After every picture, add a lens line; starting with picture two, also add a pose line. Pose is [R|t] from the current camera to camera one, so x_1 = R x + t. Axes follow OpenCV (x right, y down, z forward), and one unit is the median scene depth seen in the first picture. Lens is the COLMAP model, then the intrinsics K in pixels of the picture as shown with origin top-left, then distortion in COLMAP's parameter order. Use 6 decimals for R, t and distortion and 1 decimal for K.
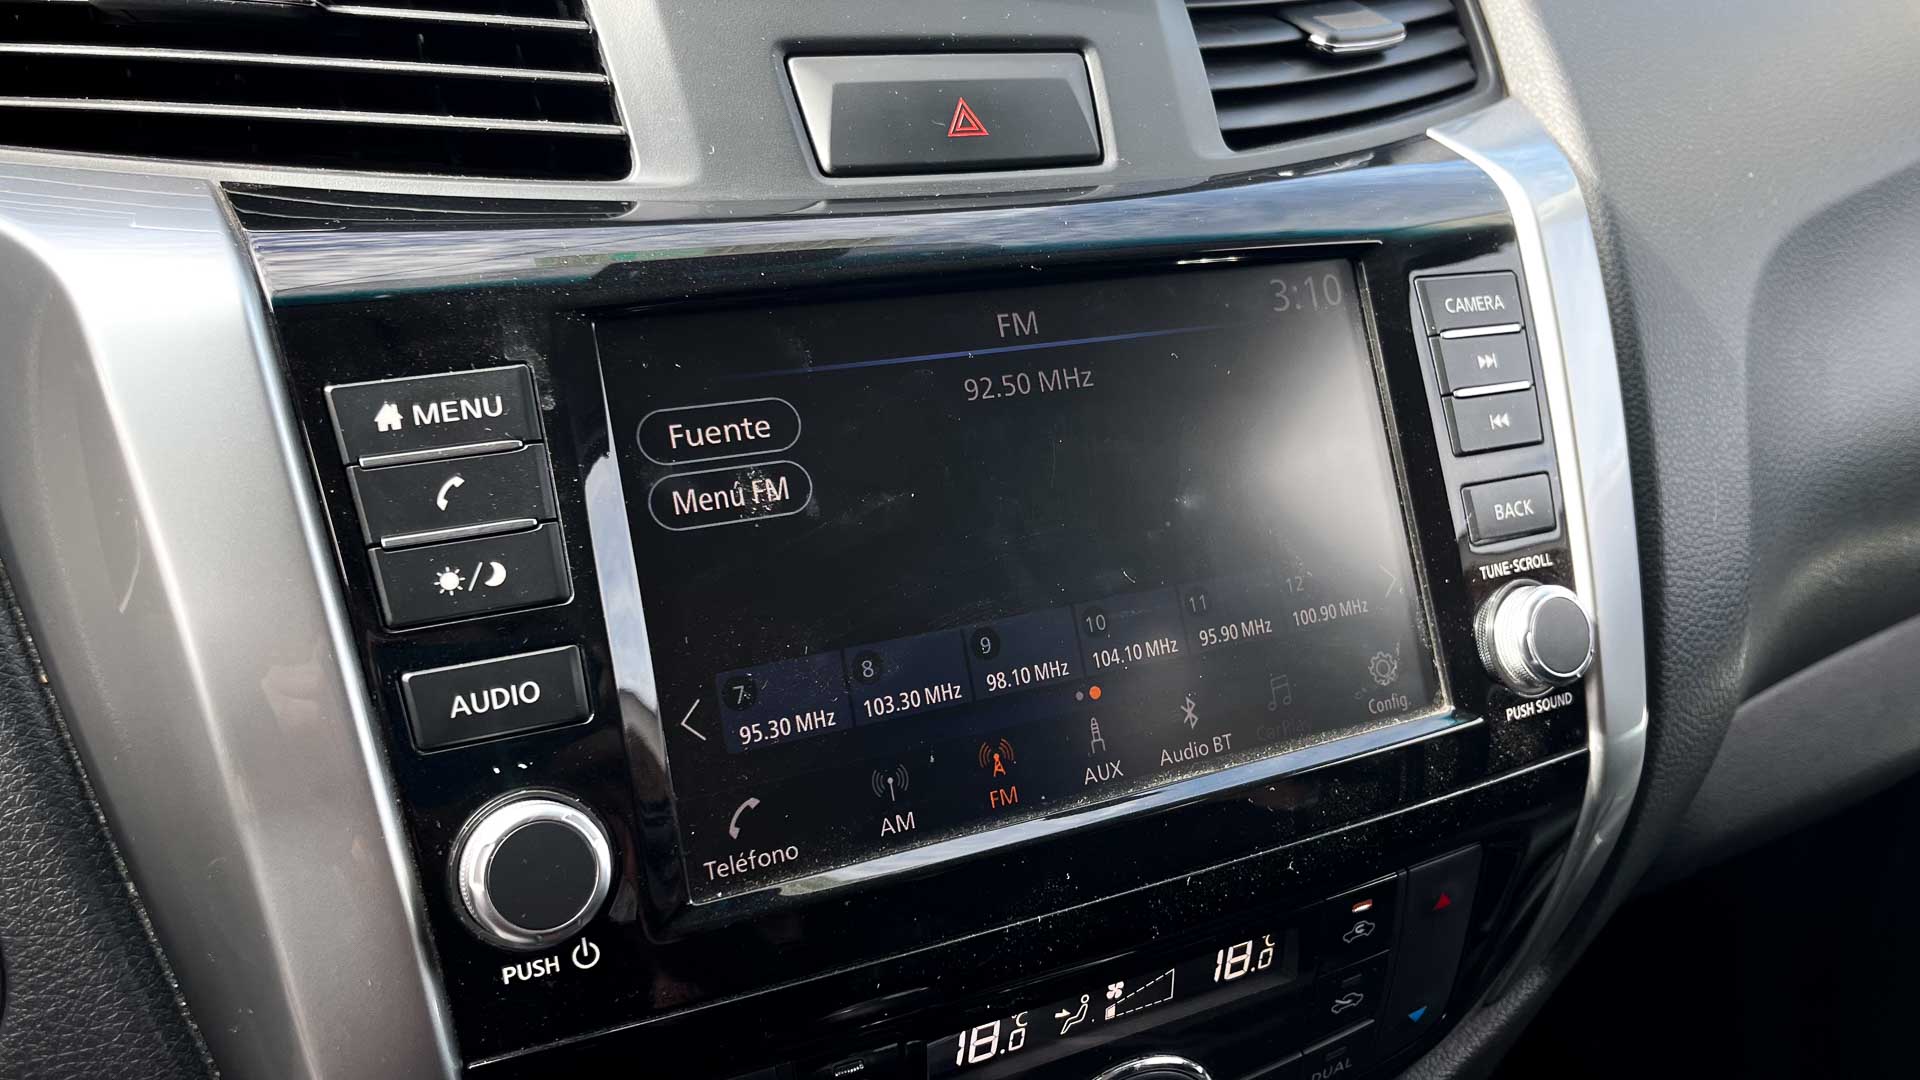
lens RADIAL K [[1474.4, 0, 960.4], [0, 1474.4, 498.4], [0, 0, 1]] dist [0.021874, 0.006423]
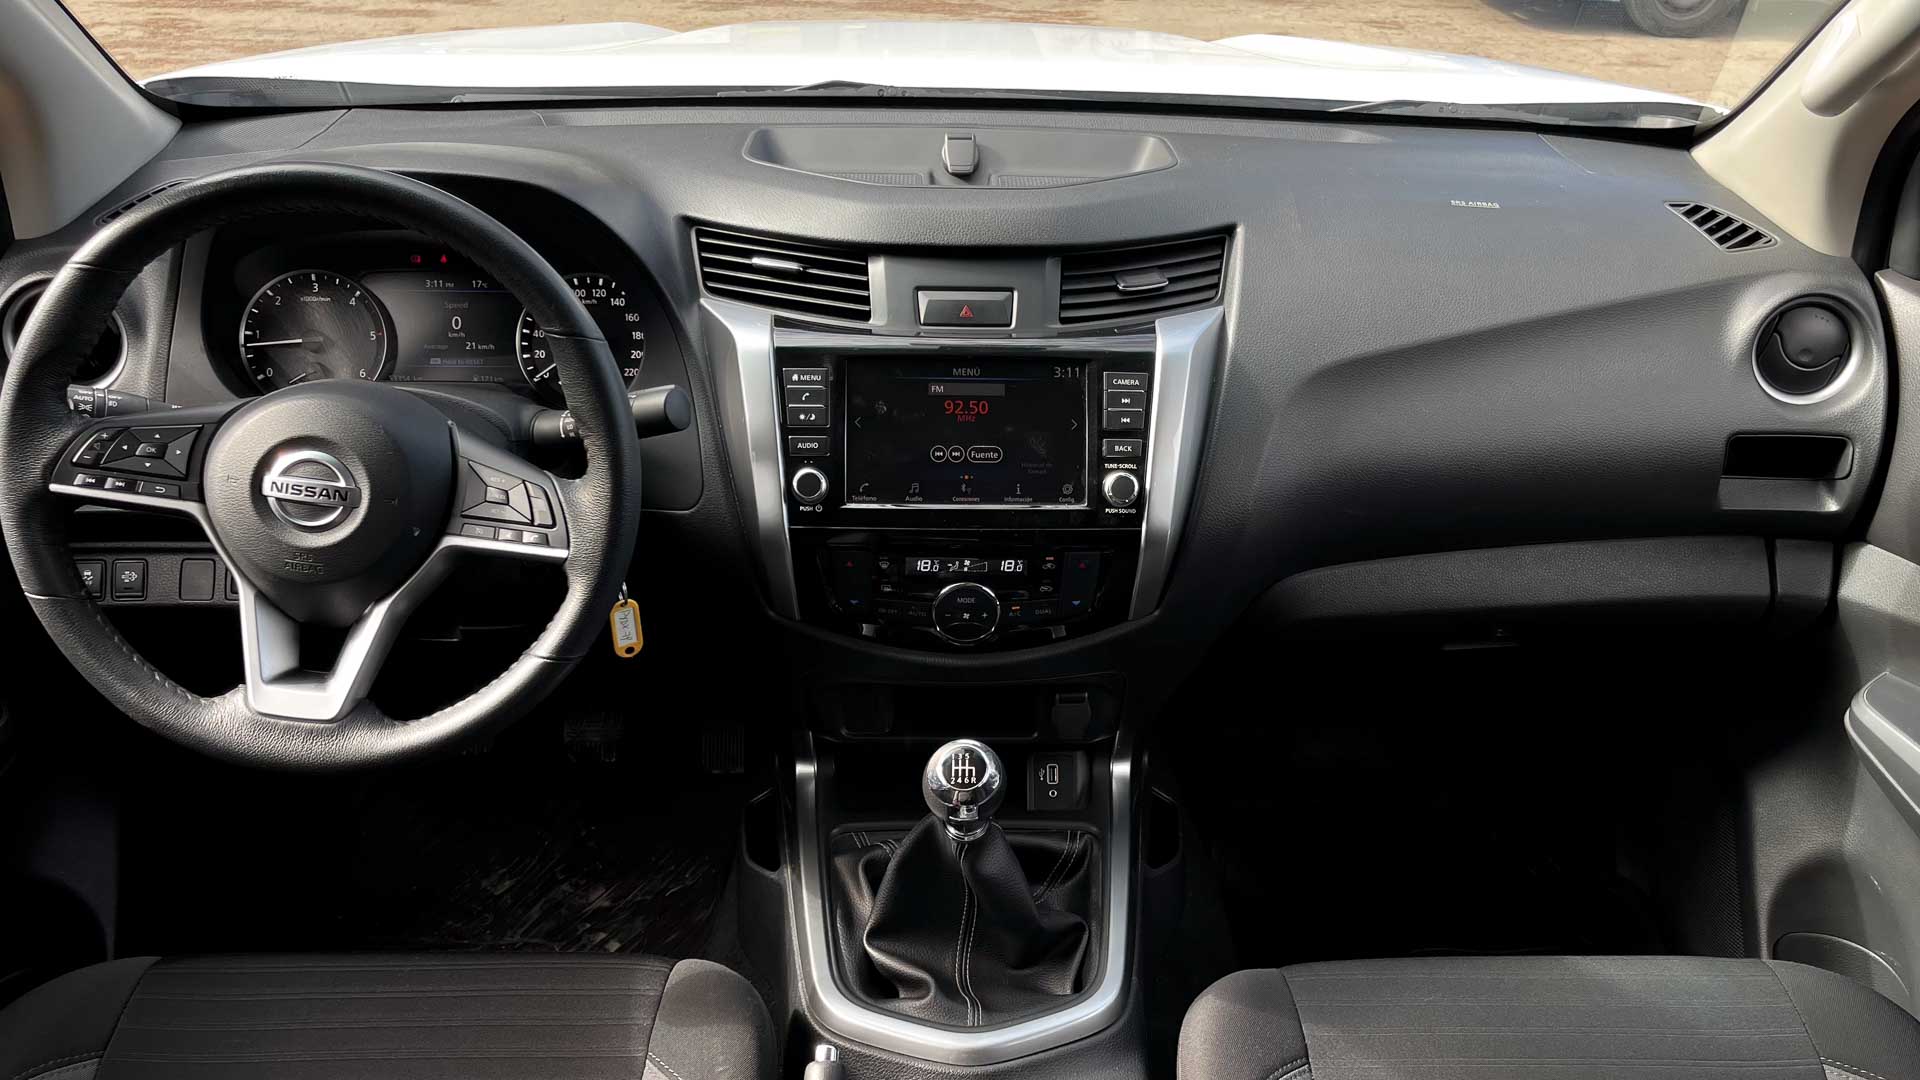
lens RADIAL K [[1448.8, 0, 1051.8], [0, 1448.8, 541.4], [0, 0, 1]] dist [0.011837, -0.000149]
pose [[0.927688, 0.158584, -0.338003, 1.471808], [-0.145405, 0.987291, 0.064138, 0.030556], [0.343879, -0.010352, 0.938957, -2.206315]]
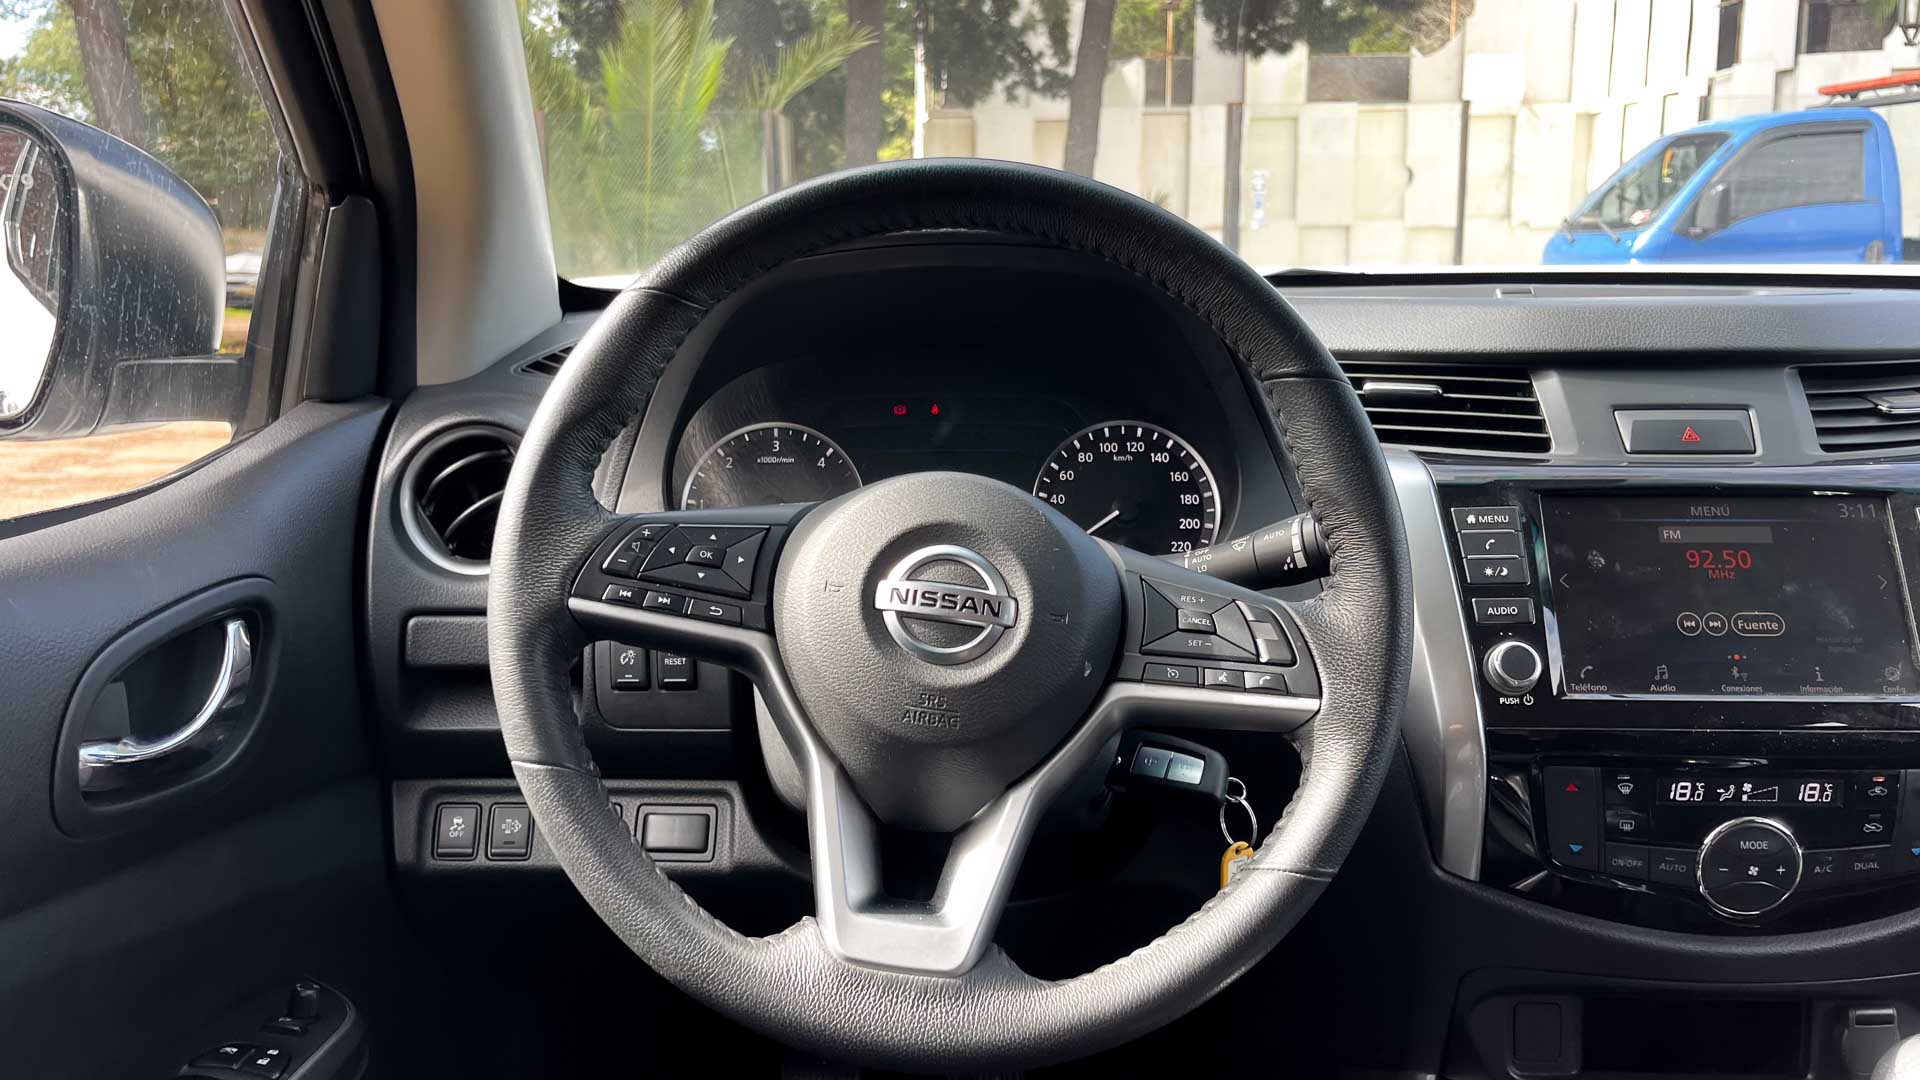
lens RADIAL K [[1505.1, 0, 953.8], [0, 1505.1, 532.7], [0, 0, 1]] dist [0.015548, -0.004989]
pose [[0.889094, 0.031030, -0.456673, 0.069271], [-0.143327, 0.966399, -0.213377, 0.641613], [0.434707, 0.255166, 0.863667, -1.741274]]
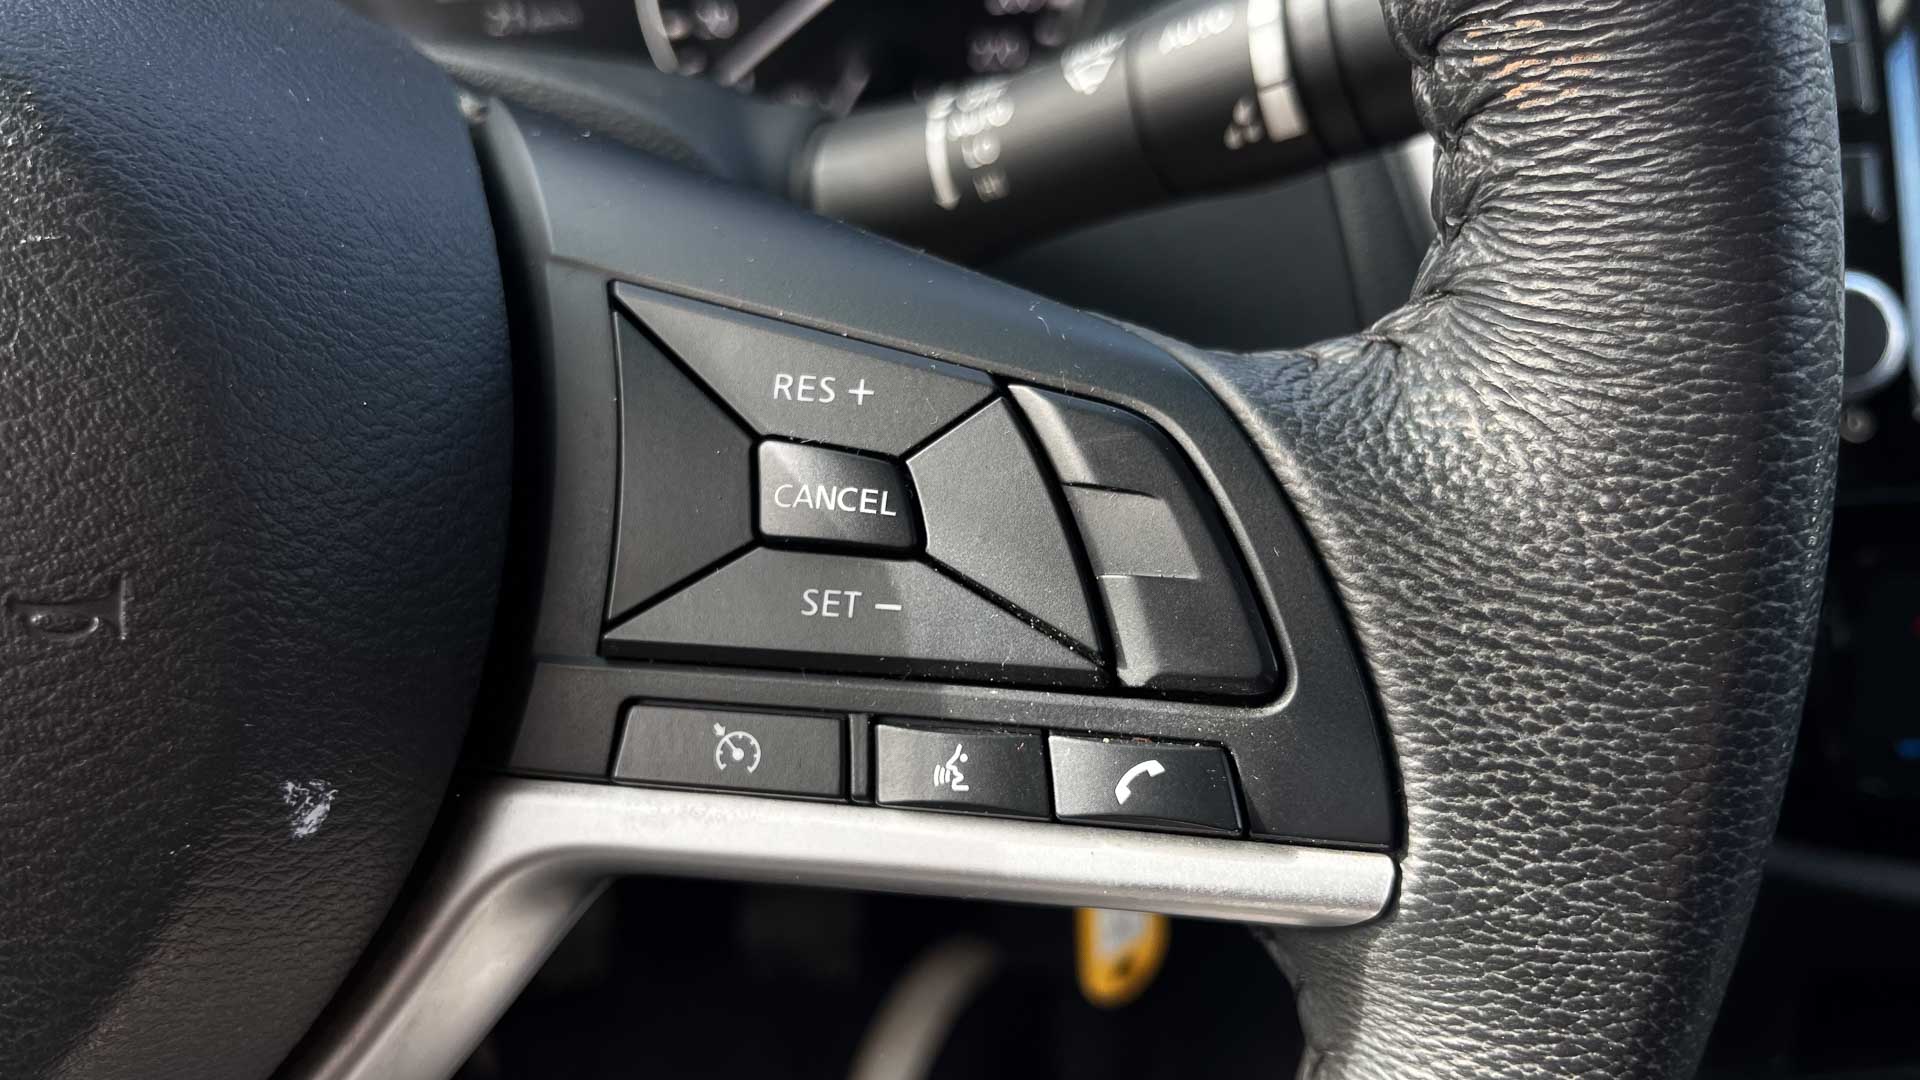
lens RADIAL K [[1448.8, 0, 1051.8], [0, 1448.8, 541.4], [0, 0, 1]] dist [0.011837, -0.000149]
pose [[0.930011, 0.109834, -0.350737, -0.341366], [-0.070579, 0.989913, 0.122847, 0.244901], [0.360692, -0.089494, 0.928382, -0.229700]]
